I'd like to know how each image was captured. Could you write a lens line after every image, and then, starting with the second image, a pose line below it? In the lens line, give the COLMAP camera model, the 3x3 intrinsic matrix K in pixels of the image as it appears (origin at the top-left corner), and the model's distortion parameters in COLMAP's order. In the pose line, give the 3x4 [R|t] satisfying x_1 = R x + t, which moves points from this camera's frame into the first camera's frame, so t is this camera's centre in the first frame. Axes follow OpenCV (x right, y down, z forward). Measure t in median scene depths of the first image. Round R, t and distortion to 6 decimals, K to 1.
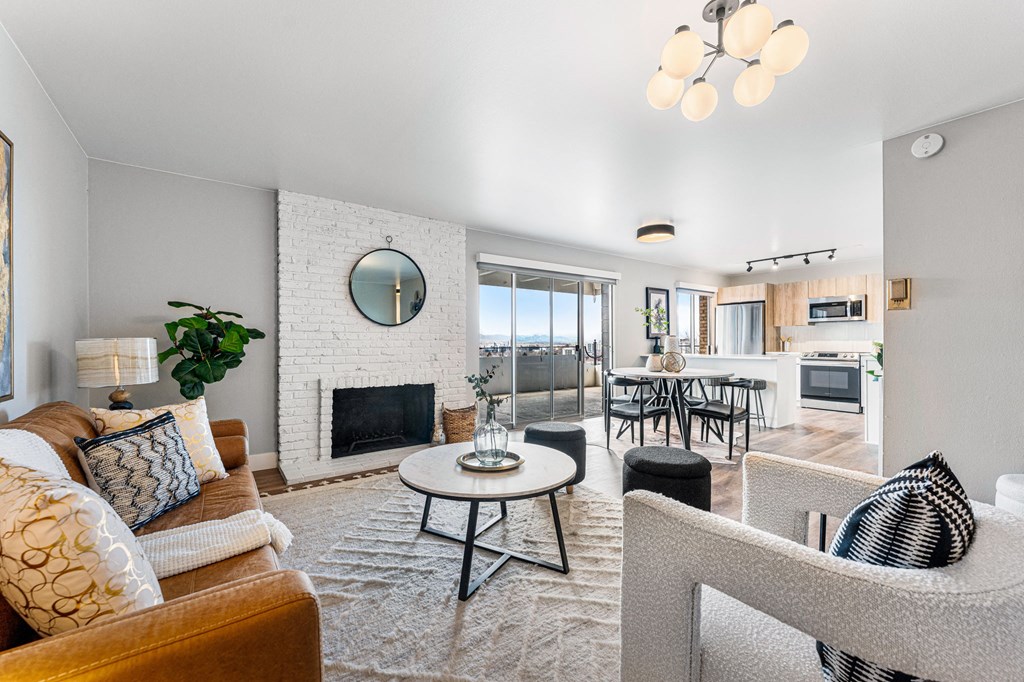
lens RADIAL K [[409.6, 0, 511.1], [0, 409.6, 342.6], [0, 0, 1]] dist [0.001316, -0.000140]
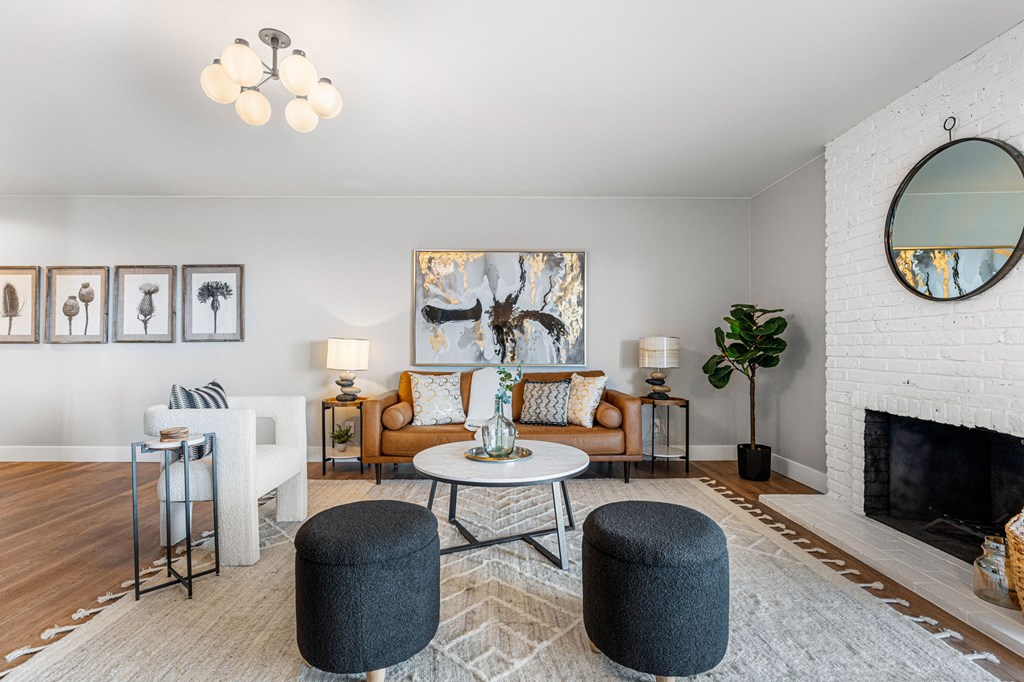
lens RADIAL K [[488.5, 0, 507.6], [0, 488.5, 341.6], [0, 0, 1]] dist [-0.002172, -0.000408]
pose [[-0.578751, -0.008053, -0.815464, 0.426751], [0.000891, 0.999944, -0.010507, 0.012054], [0.815504, -0.006807, -0.578712, 0.799761]]
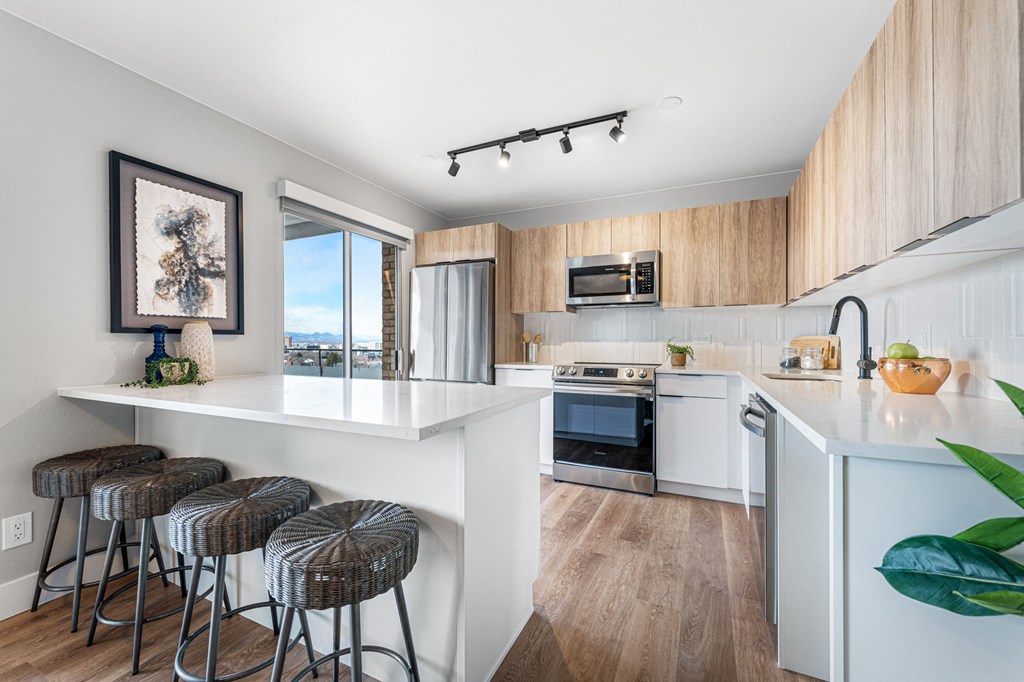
lens RADIAL K [[411.5, 0, 509.2], [0, 411.5, 340.4], [0, 0, 1]] dist [-0.000022, -0.000004]
pose [[0.877143, 0.006524, 0.480184, 0.633525], [-0.004992, 0.999978, -0.004466, -0.004908], [-0.480203, 0.001520, 0.877156, 0.889211]]
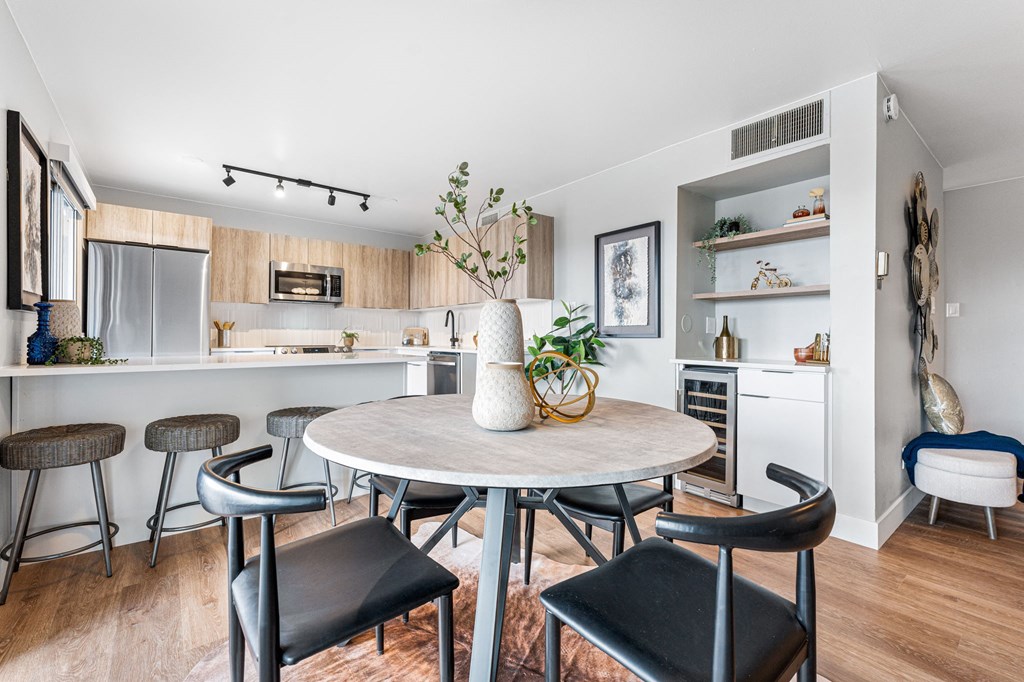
lens RADIAL K [[438.8, 0, 509.4], [0, 438.8, 333.6], [0, 0, 1]] dist [-0.002689, -0.000302]
pose [[-0.041348, 0.008924, 0.999105, 0.060052], [-0.005592, 0.999942, -0.009163, 0.011086], [-0.999129, -0.005966, -0.041295, 1.003833]]
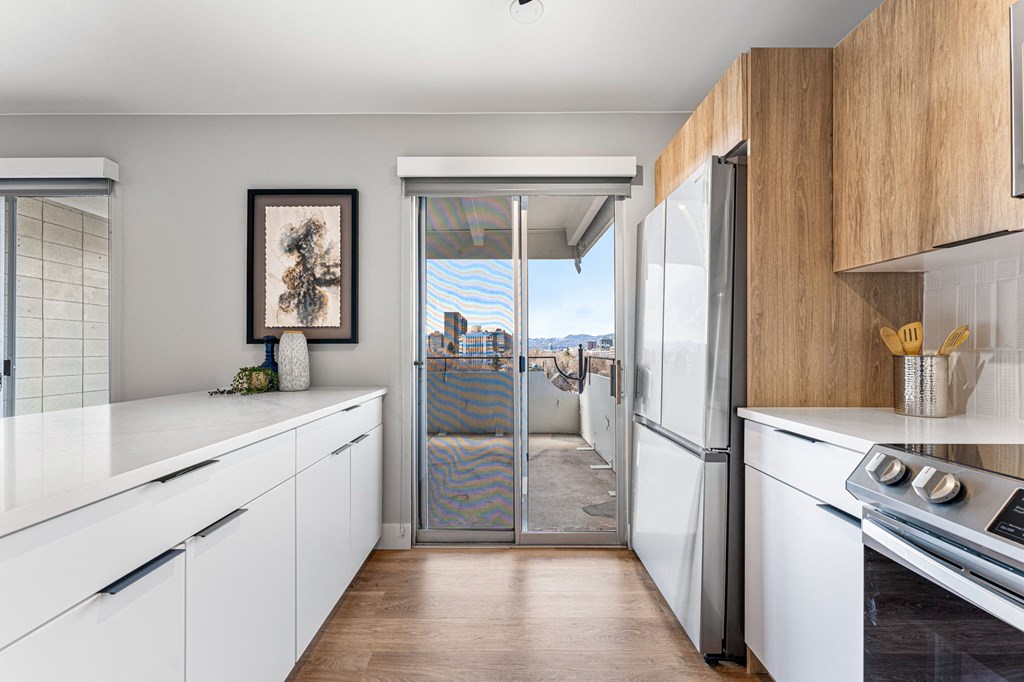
lens RADIAL K [[411.1, 0, 508.8], [0, 411.1, 347.9], [0, 0, 1]] dist [0.001180, -0.000371]
pose [[0.812295, 0.001278, -0.583246, 1.017602], [-0.000135, 0.999998, 0.002003, -0.008672], [0.583247, -0.001548, 0.812293, 1.227364]]
